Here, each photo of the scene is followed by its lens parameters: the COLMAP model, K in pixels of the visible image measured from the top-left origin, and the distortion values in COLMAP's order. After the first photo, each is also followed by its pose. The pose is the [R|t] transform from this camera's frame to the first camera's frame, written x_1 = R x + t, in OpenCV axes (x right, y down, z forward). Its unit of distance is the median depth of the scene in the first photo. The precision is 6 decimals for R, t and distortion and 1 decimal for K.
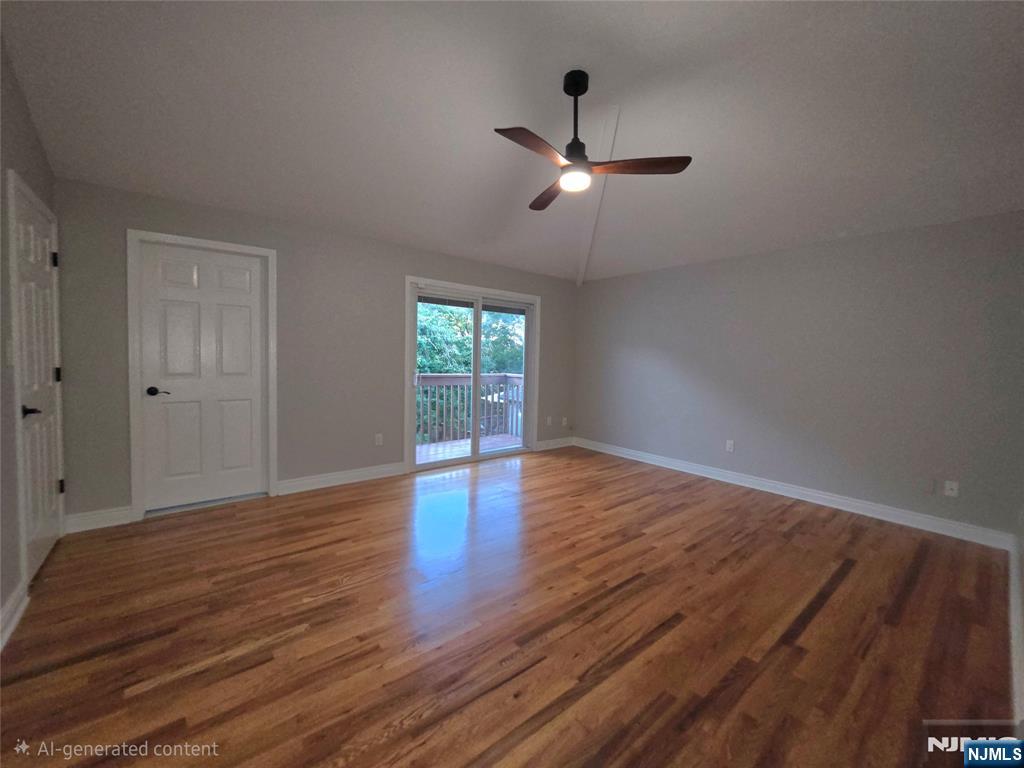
lens RADIAL K [[413.3, 0, 509.5], [0, 413.3, 382.9], [0, 0, 1]] dist [-0.004879, -0.000986]
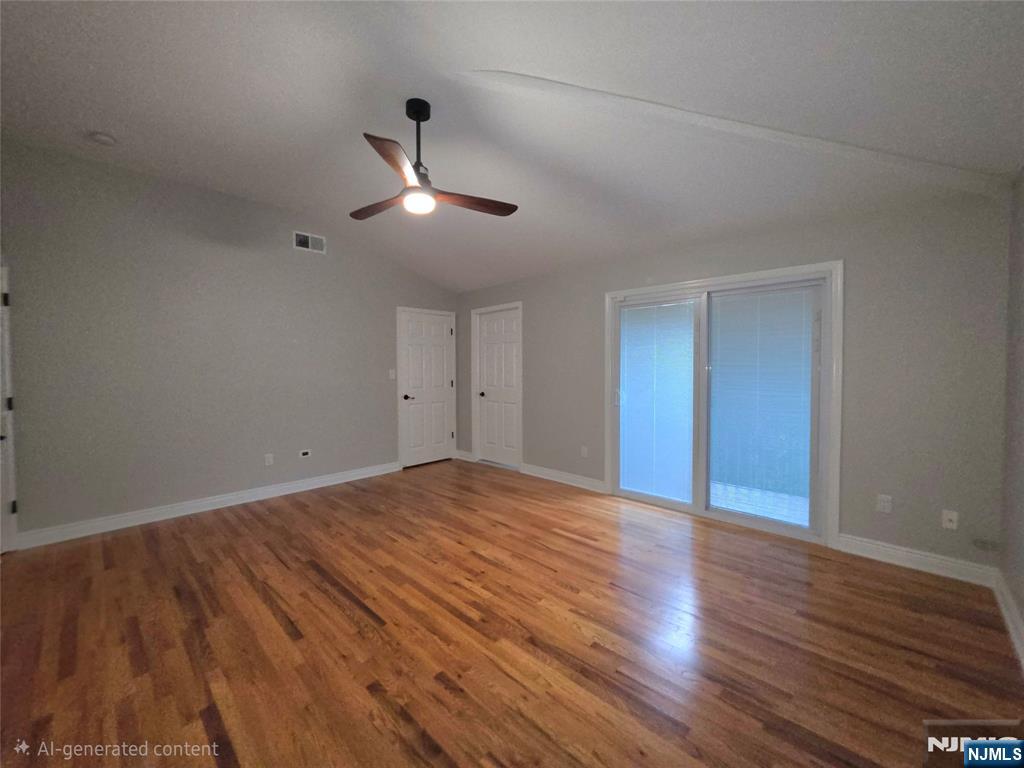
lens RADIAL K [[413.3, 0, 510.0], [0, 413.3, 376.7], [0, 0, 1]] dist [-0.004879, -0.000986]
pose [[0.110091, 0.001515, -0.993920, 1.116299], [-0.056387, 0.998398, -0.004724, -0.061965], [0.992321, 0.056565, 0.110000, 1.049534]]
